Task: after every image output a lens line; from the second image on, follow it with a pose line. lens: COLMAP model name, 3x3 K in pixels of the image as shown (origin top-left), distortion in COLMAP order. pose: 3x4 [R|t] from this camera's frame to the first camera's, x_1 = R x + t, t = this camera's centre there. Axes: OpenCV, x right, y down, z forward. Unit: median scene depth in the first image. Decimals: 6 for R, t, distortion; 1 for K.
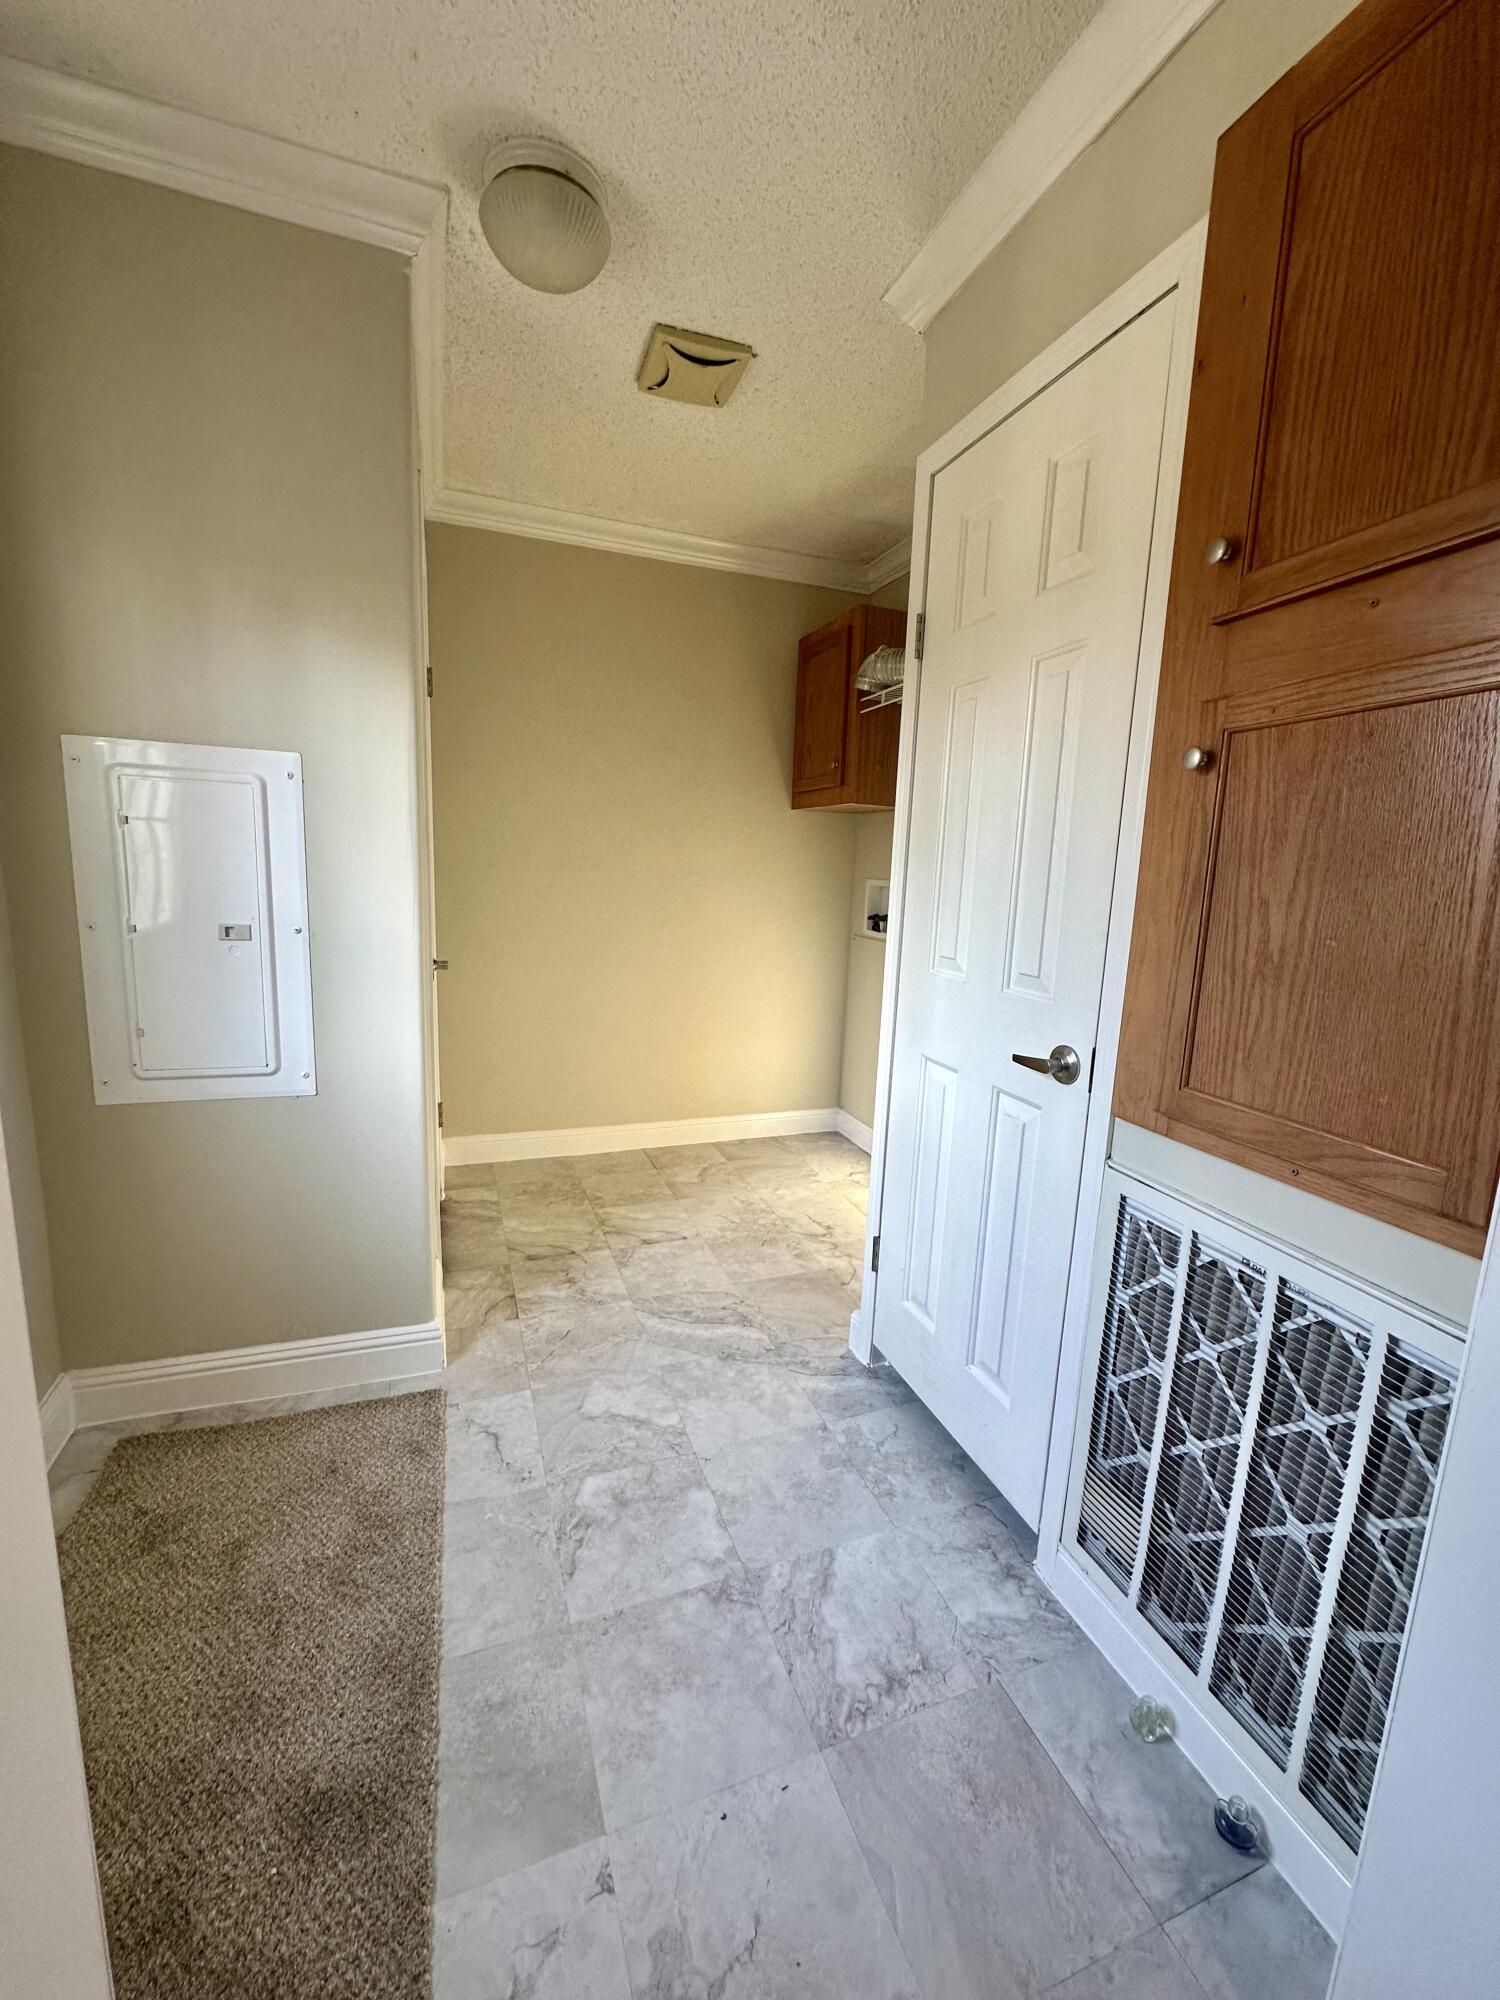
lens RADIAL K [[799.4, 0, 748.2], [0, 799.4, 999.5], [0, 0, 1]] dist [-0.002636, 0.000992]
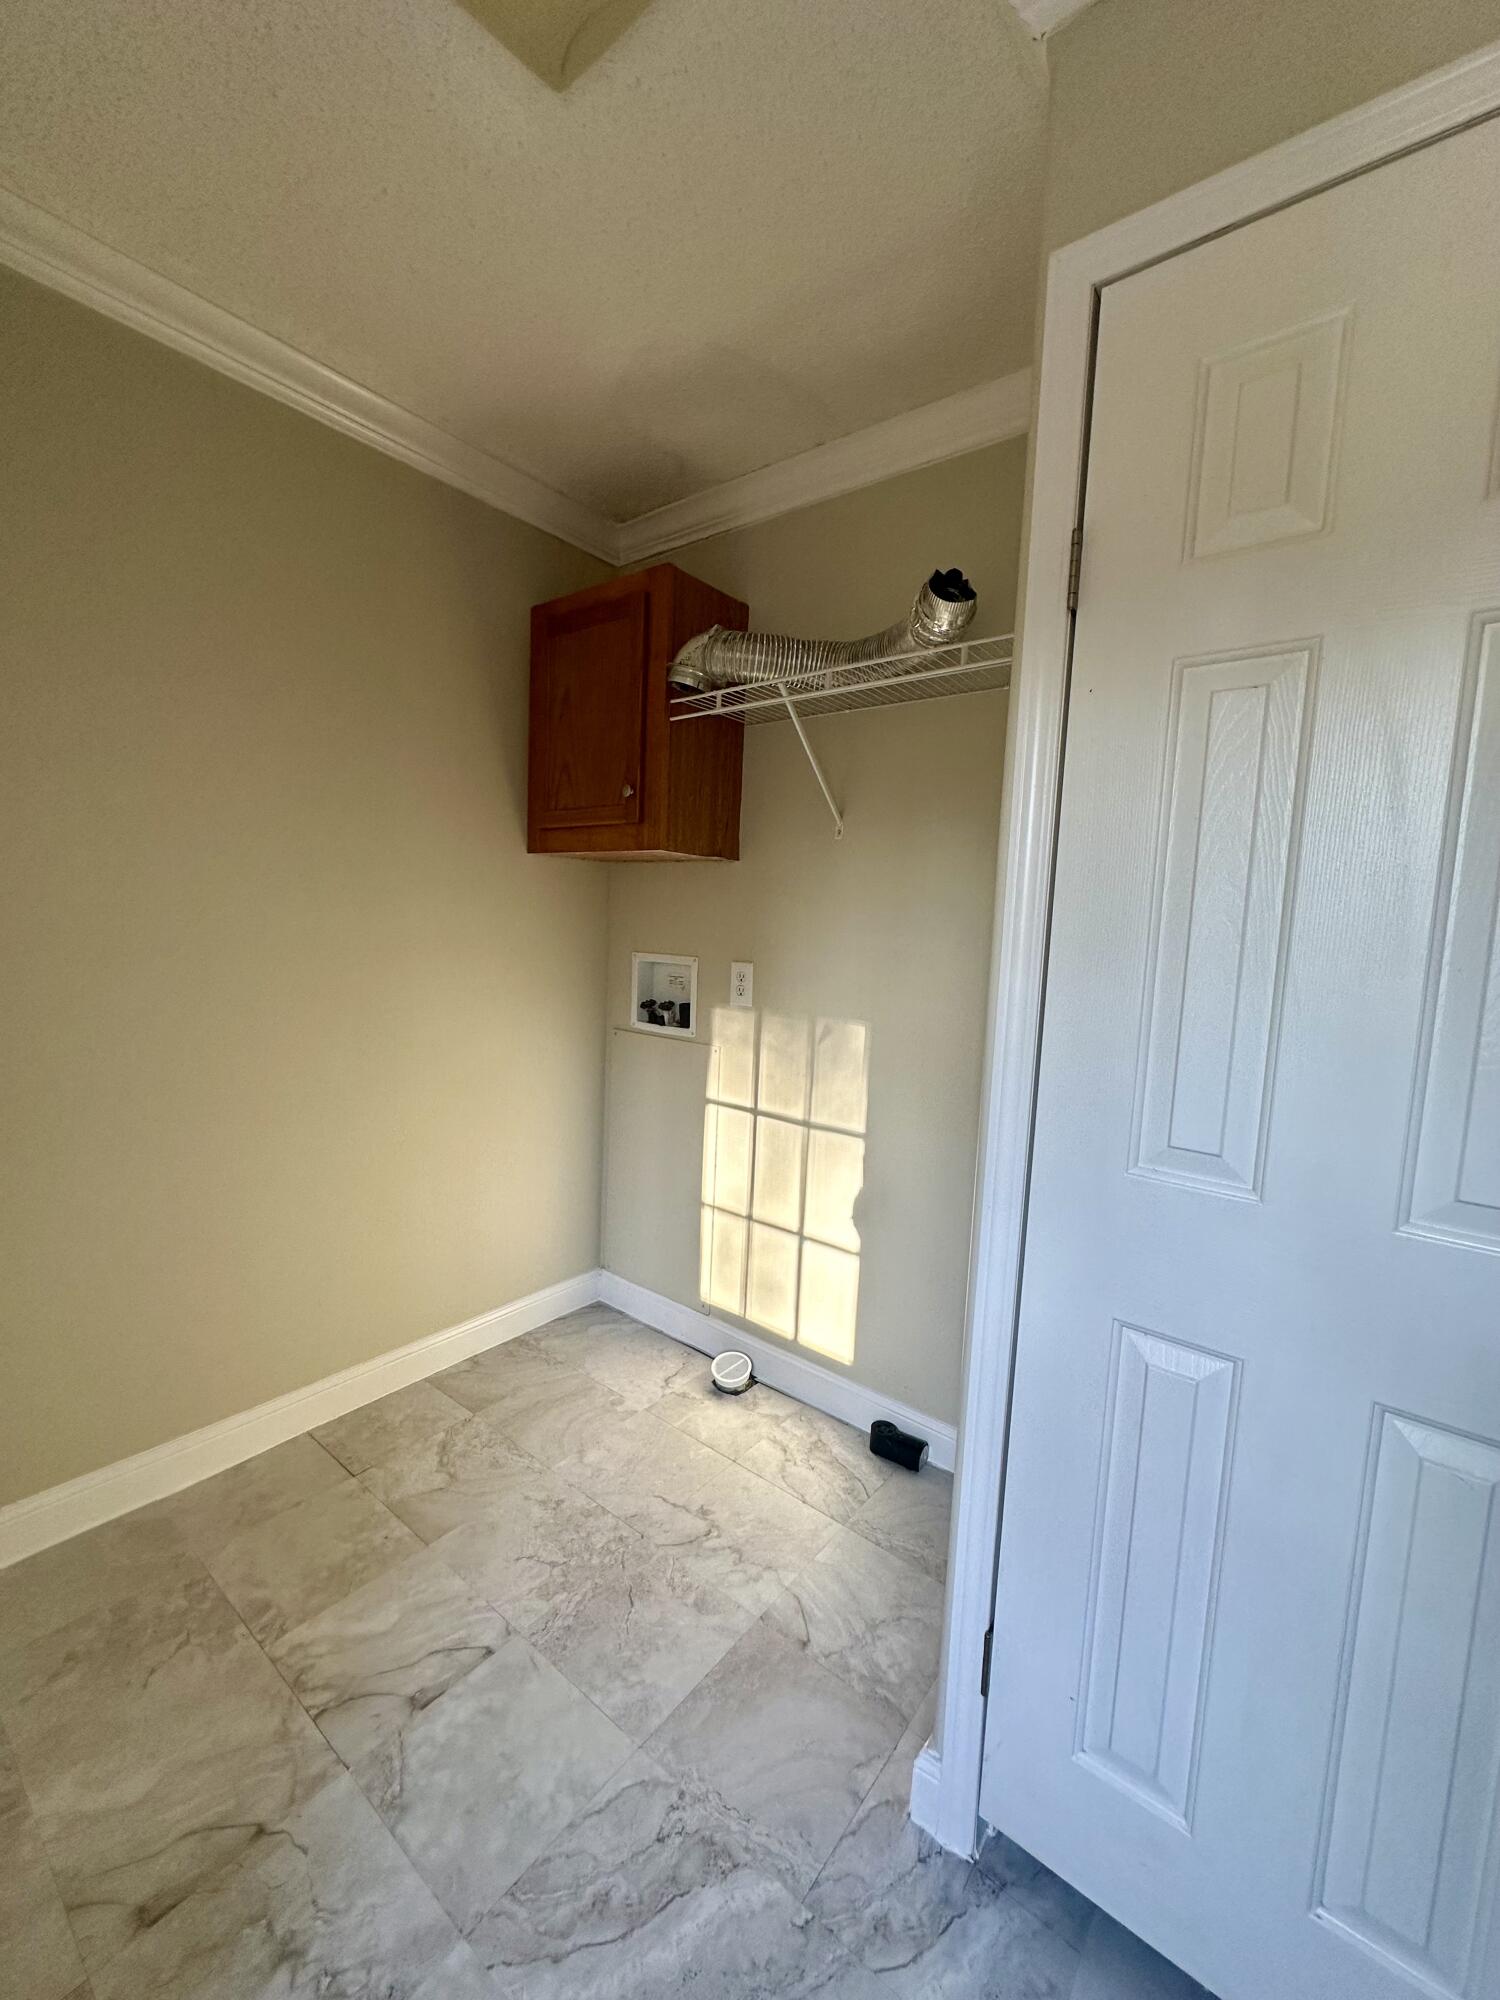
lens RADIAL K [[799.4, 0, 748.0], [0, 799.4, 999.1], [0, 0, 1]] dist [-0.002636, 0.000992]
pose [[0.855559, -0.049493, 0.515334, -0.174130], [0.076312, 0.996603, -0.030979, -0.097272], [-0.512050, 0.065831, 0.856429, 0.408683]]
